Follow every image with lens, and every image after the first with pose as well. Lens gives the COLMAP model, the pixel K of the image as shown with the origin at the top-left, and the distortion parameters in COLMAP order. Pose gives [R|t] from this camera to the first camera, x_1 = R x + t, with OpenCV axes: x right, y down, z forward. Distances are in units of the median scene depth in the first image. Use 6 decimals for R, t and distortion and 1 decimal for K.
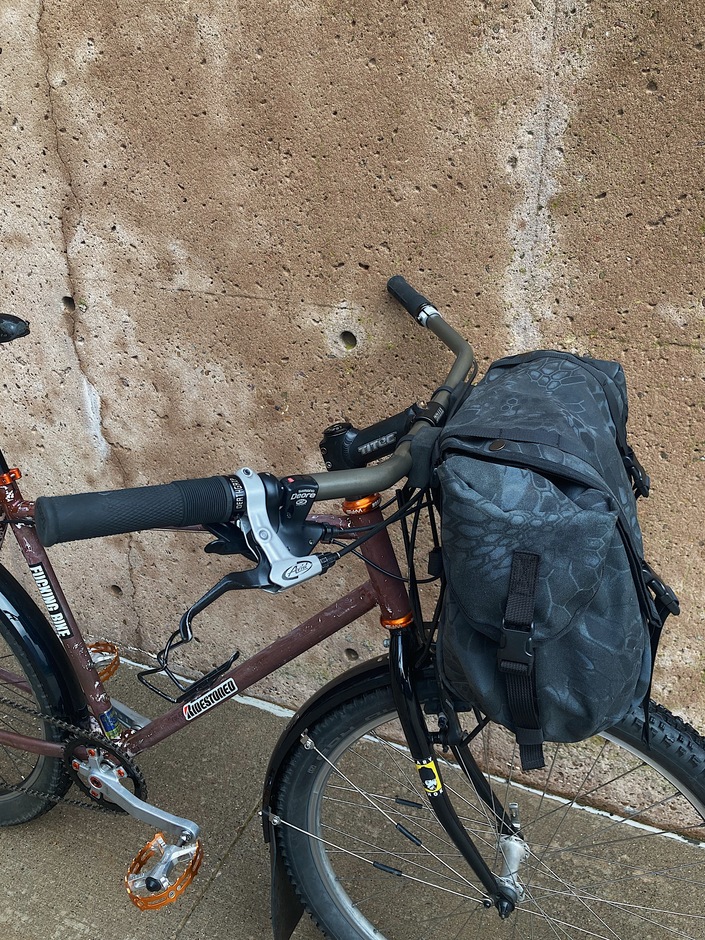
lens RADIAL K [[772.6, 0, 355.5], [0, 772.6, 472.2], [0, 0, 1]] dist [0.016559, -0.021558]
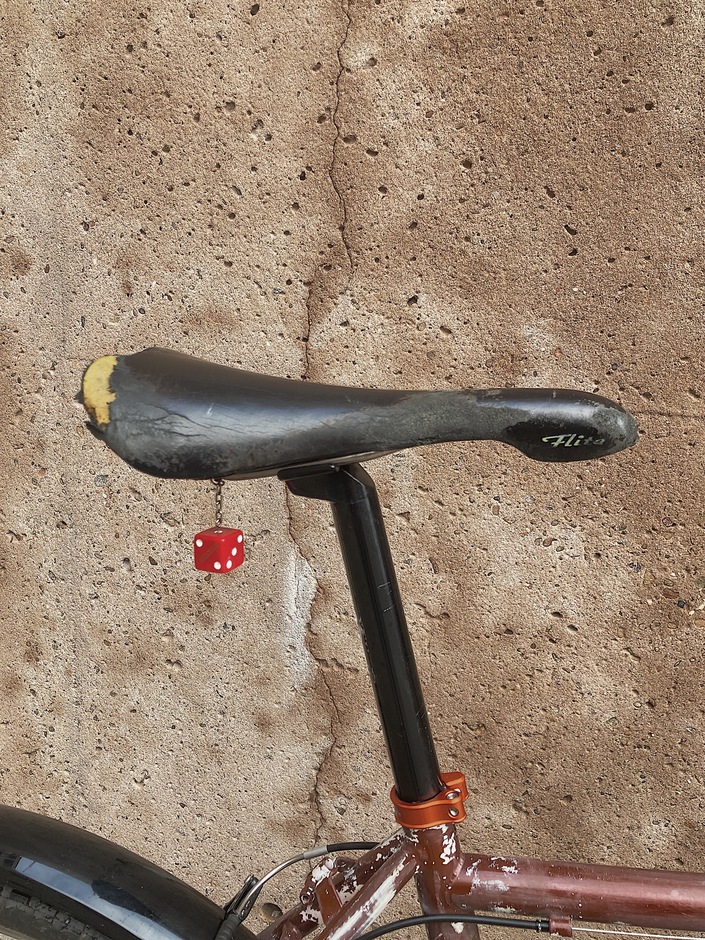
lens RADIAL K [[772.6, 0, 358.7], [0, 772.6, 469.4], [0, 0, 1]] dist [0.016559, -0.021558]
pose [[0.990018, 0.024284, 0.138836, -0.456999], [0.007361, 0.974793, -0.222989, -0.057806], [-0.140752, 0.221785, 0.964884, 0.484651]]
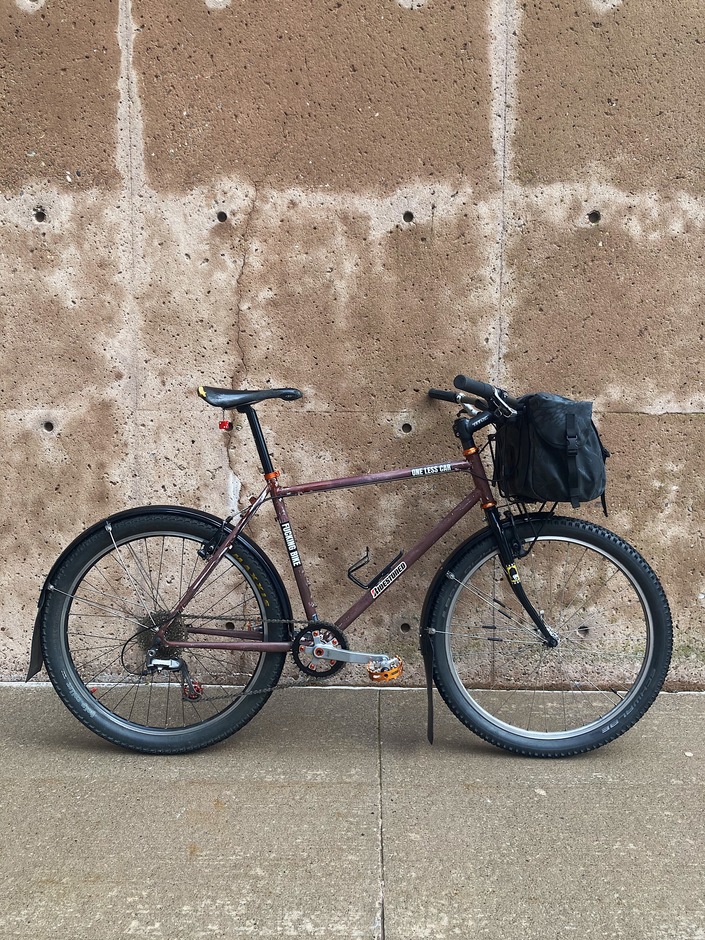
lens RADIAL K [[772.6, 0, 359.8], [0, 772.6, 477.1], [0, 0, 1]] dist [0.016559, -0.021558]
pose [[0.930128, -0.036410, 0.365426, -0.827348], [0.160372, 0.935446, -0.314996, 0.532373], [-0.330367, 0.351590, 0.875923, -0.617914]]
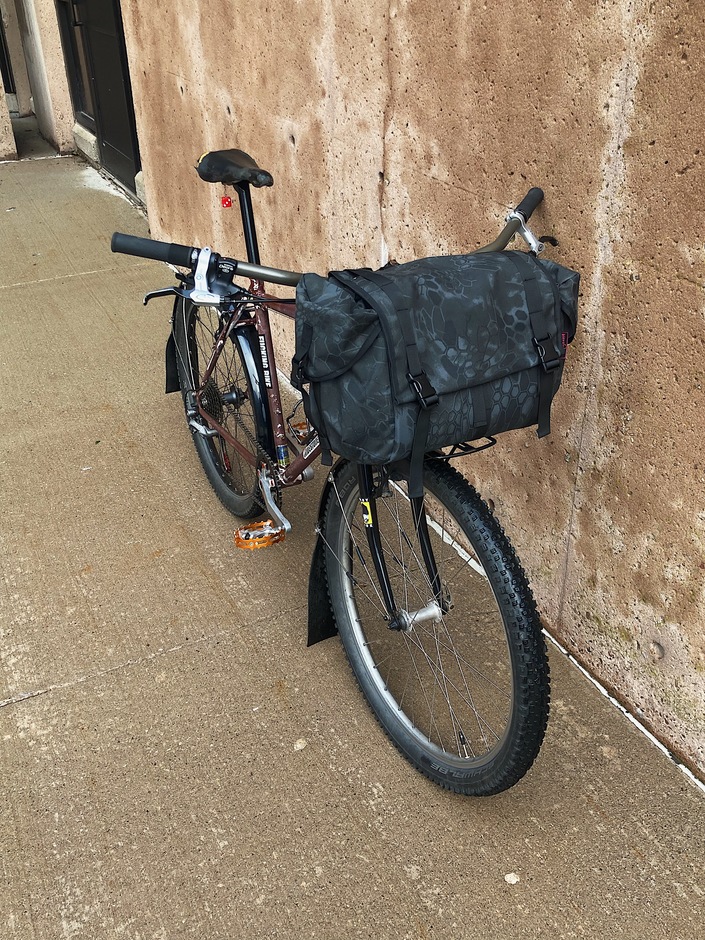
lens RADIAL K [[914.7, 0, 340.9], [0, 914.7, 485.7], [0, 0, 1]] dist [-0.001178, 0.000000]
pose [[0.745611, 0.334447, -0.576376, 0.765400], [-0.282490, 0.942006, 0.181173, 0.020691], [0.603543, 0.027736, 0.796848, -0.333842]]
